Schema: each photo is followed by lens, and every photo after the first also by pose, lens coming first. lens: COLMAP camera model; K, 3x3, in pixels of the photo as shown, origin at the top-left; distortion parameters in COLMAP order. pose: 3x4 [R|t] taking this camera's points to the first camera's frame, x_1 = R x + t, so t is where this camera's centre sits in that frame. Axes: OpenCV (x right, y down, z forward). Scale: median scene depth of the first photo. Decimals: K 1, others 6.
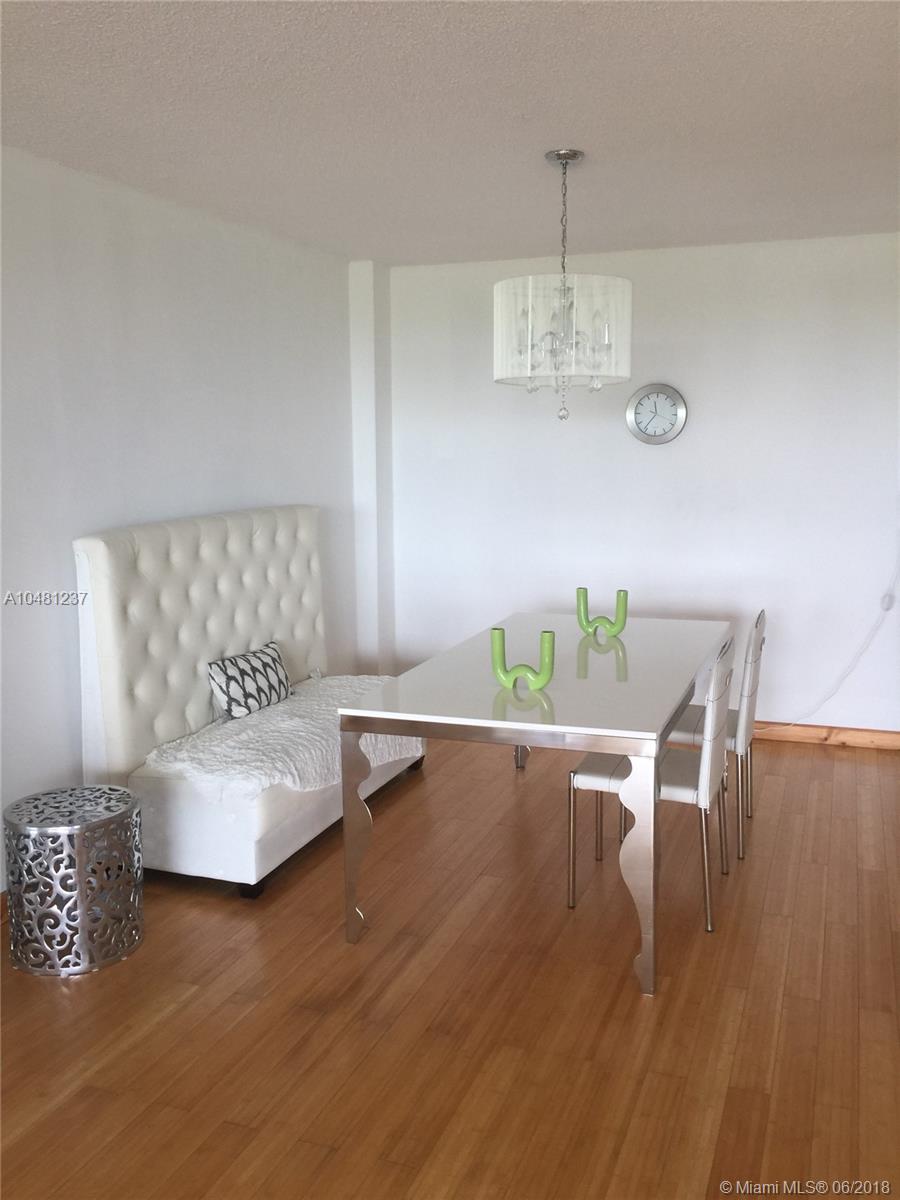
lens RADIAL K [[1045.0, 0, 454.0], [0, 1045.0, 571.7], [0, 0, 1]] dist [0.114368, -0.152303]
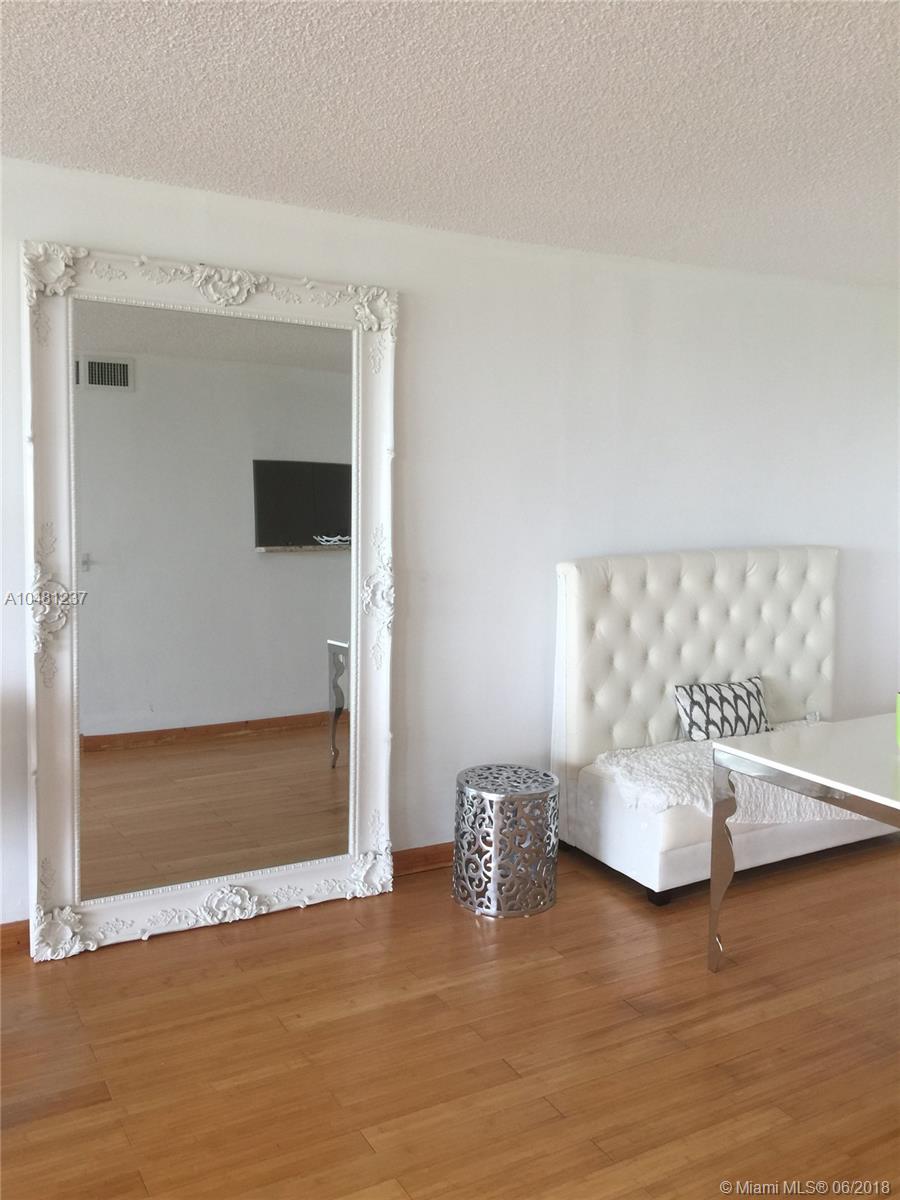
lens RADIAL K [[1045.0, 0, 454.0], [0, 1045.0, 571.7], [0, 0, 1]] dist [0.114368, -0.152303]
pose [[0.754991, 0.076639, -0.651241, 0.331762], [-0.093670, 0.995566, 0.008567, -0.020067], [0.649010, 0.054534, 0.758823, 0.027764]]
